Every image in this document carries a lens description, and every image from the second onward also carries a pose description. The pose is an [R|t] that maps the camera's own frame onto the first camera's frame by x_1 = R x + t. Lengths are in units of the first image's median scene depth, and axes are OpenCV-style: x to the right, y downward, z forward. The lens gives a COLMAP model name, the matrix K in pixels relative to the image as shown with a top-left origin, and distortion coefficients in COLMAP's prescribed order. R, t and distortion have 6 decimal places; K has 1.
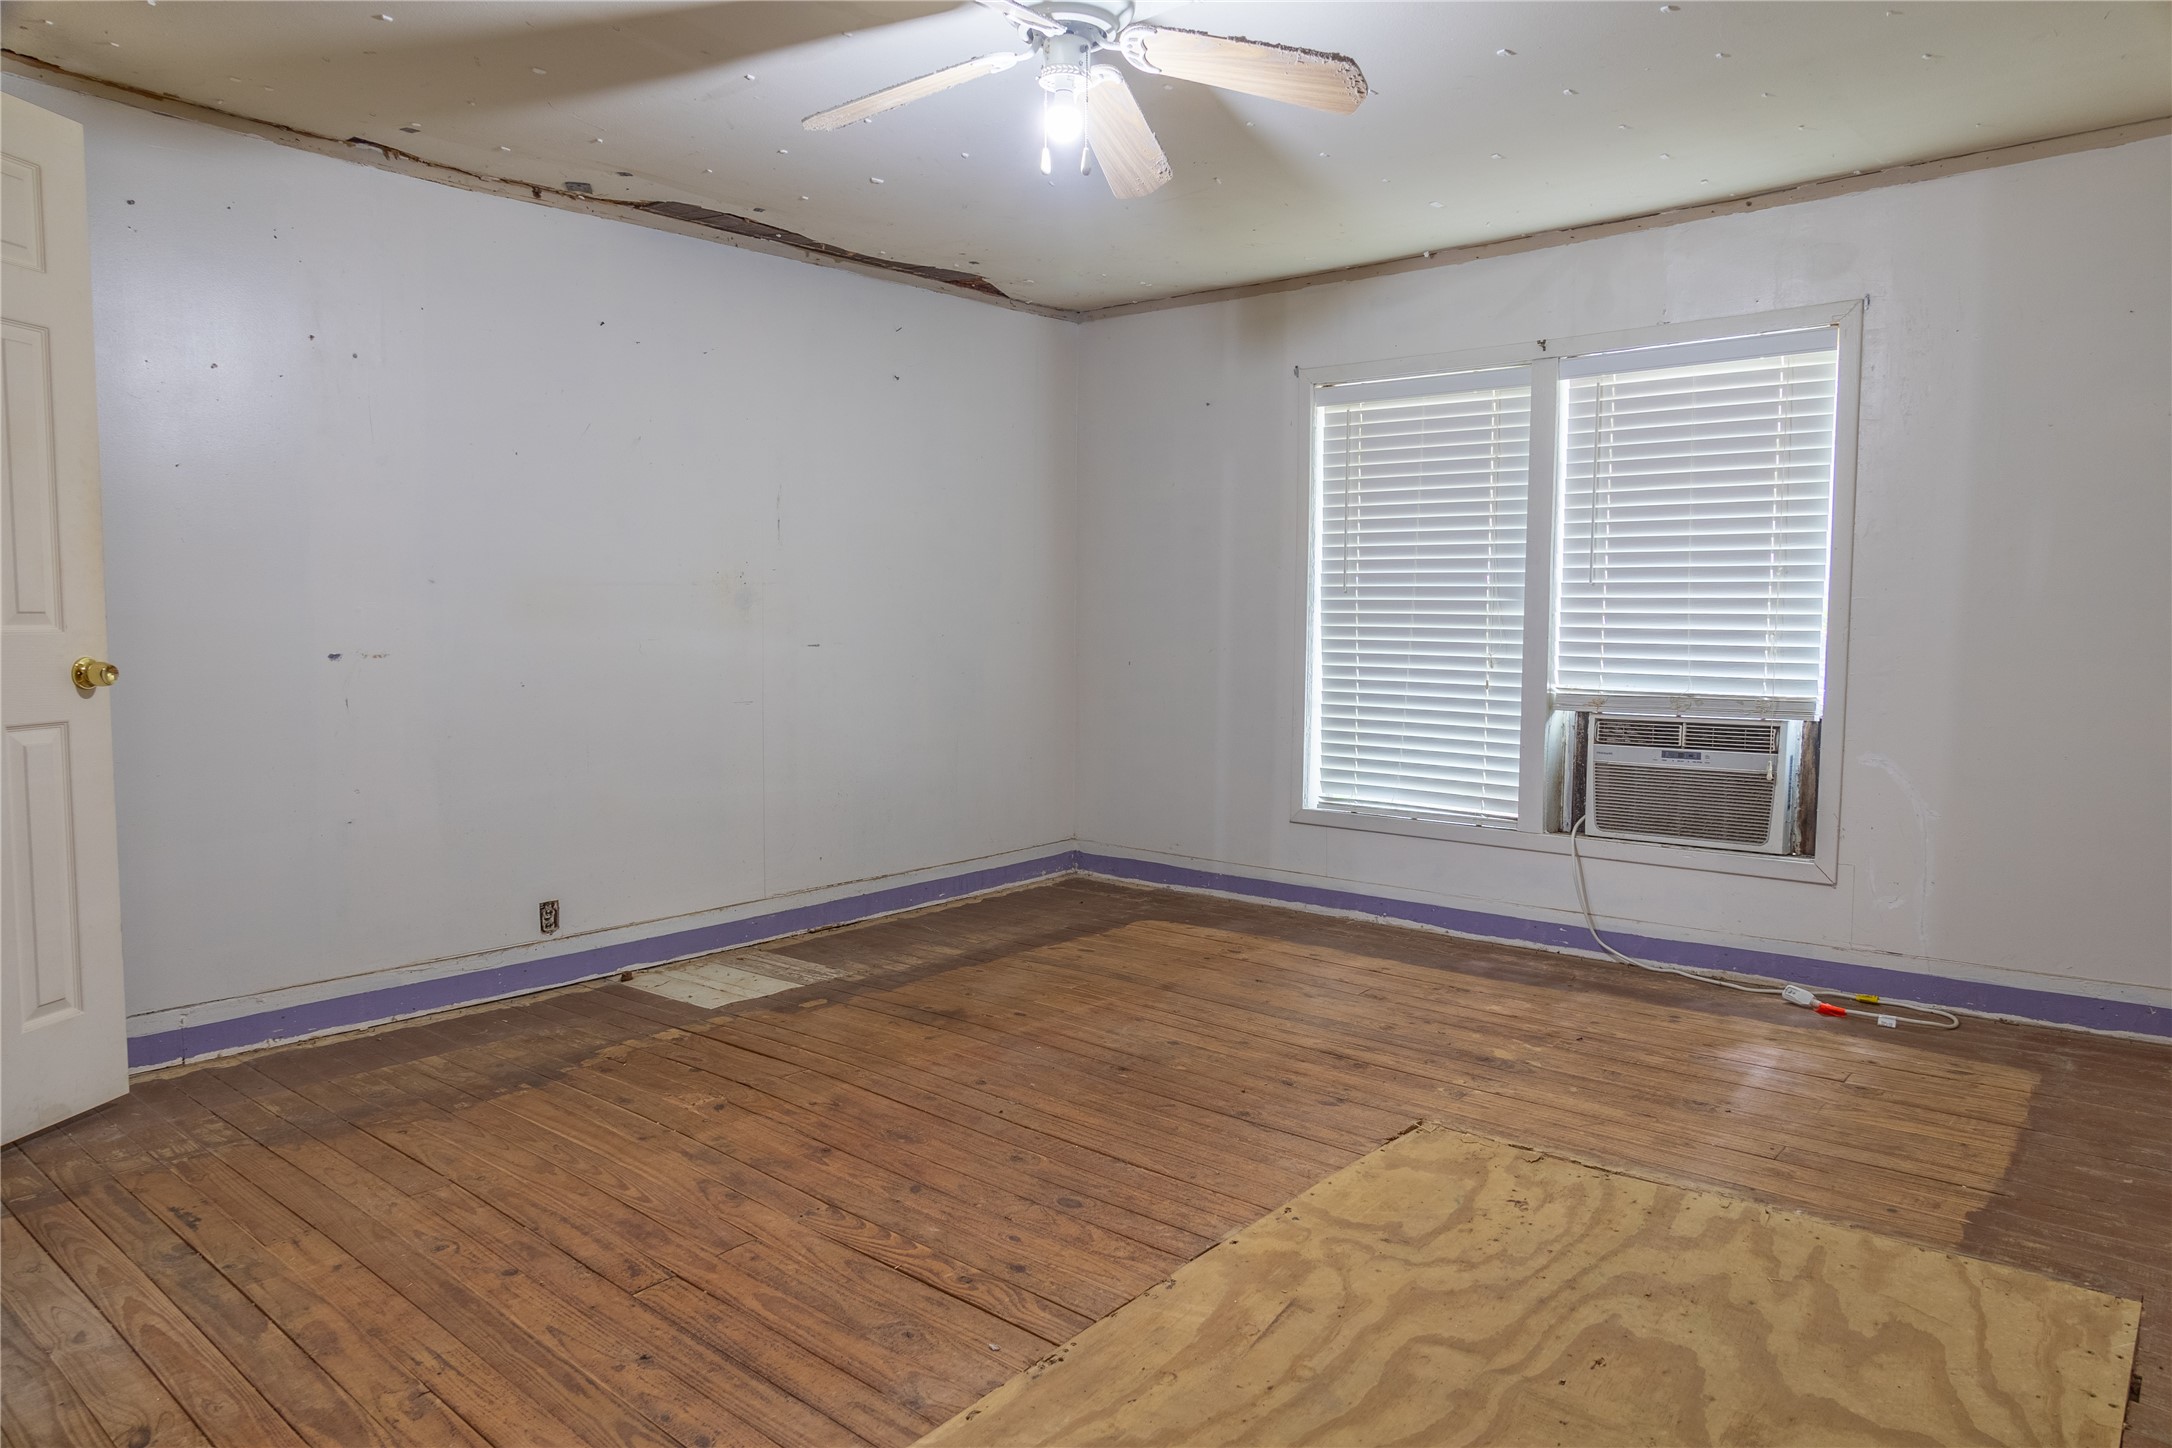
lens RADIAL K [[1427.4, 0, 1079.2], [0, 1427.4, 730.5], [0, 0, 1]] dist [0.001027, 0.001903]
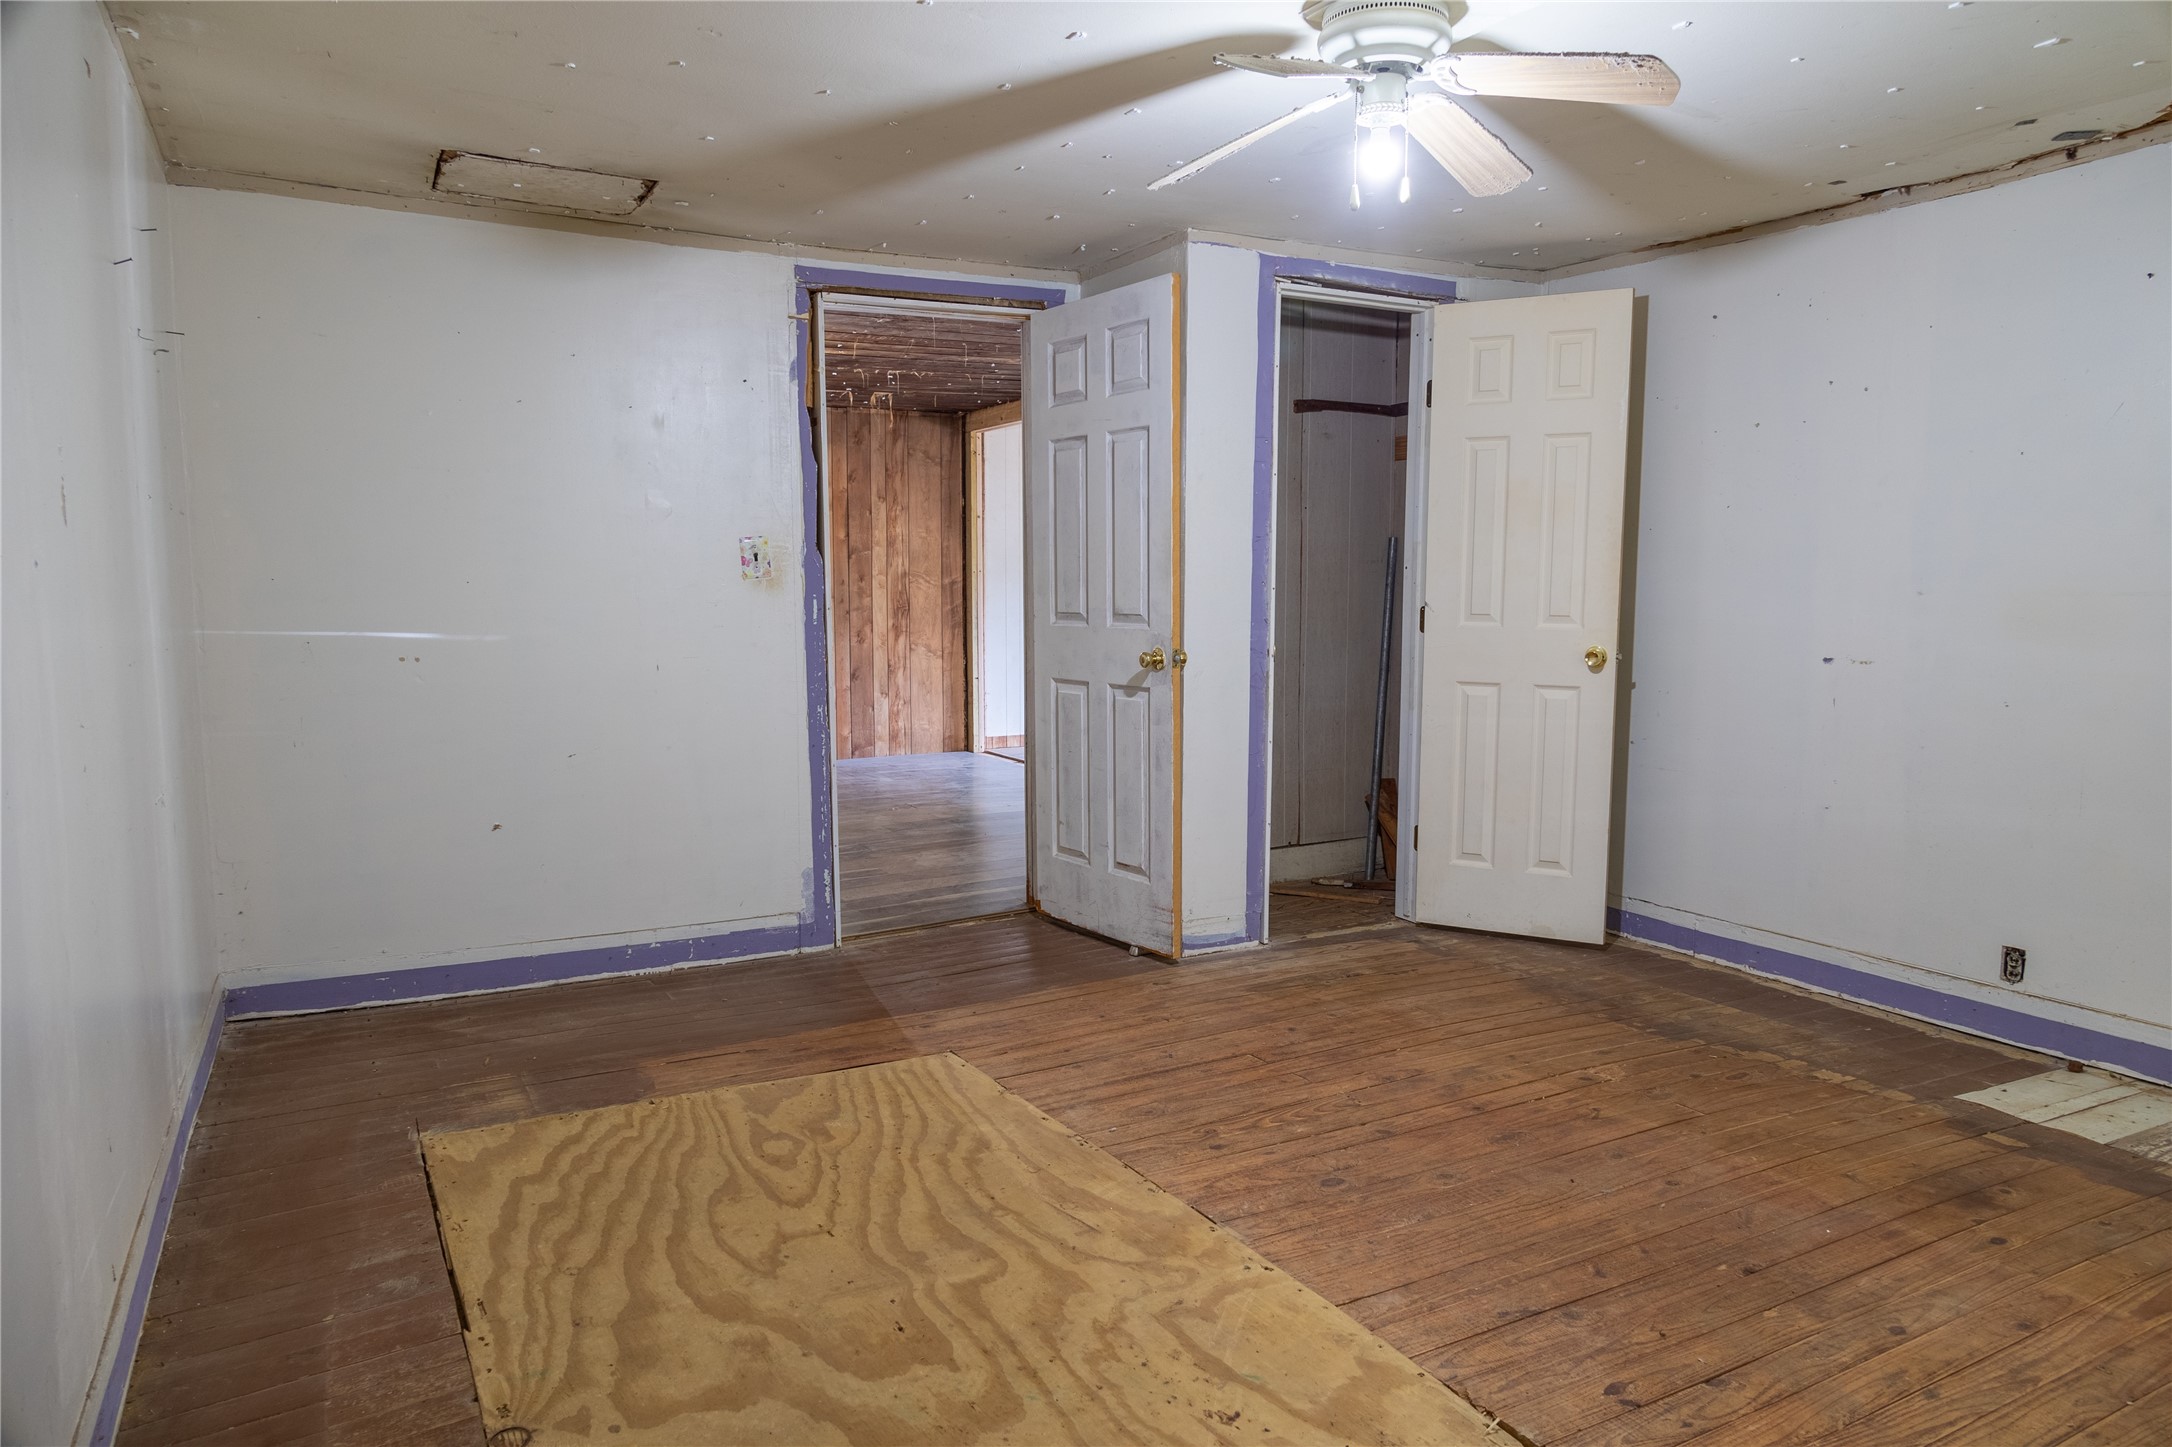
lens RADIAL K [[1427.4, 0, 1079.2], [0, 1427.4, 730.0], [0, 0, 1]] dist [0.001027, 0.001903]
pose [[-0.374409, 0.082942, -0.923547, 0.932631], [-0.084652, 0.988775, 0.123118, -0.106544], [0.923391, 0.124277, -0.363185, 1.073851]]
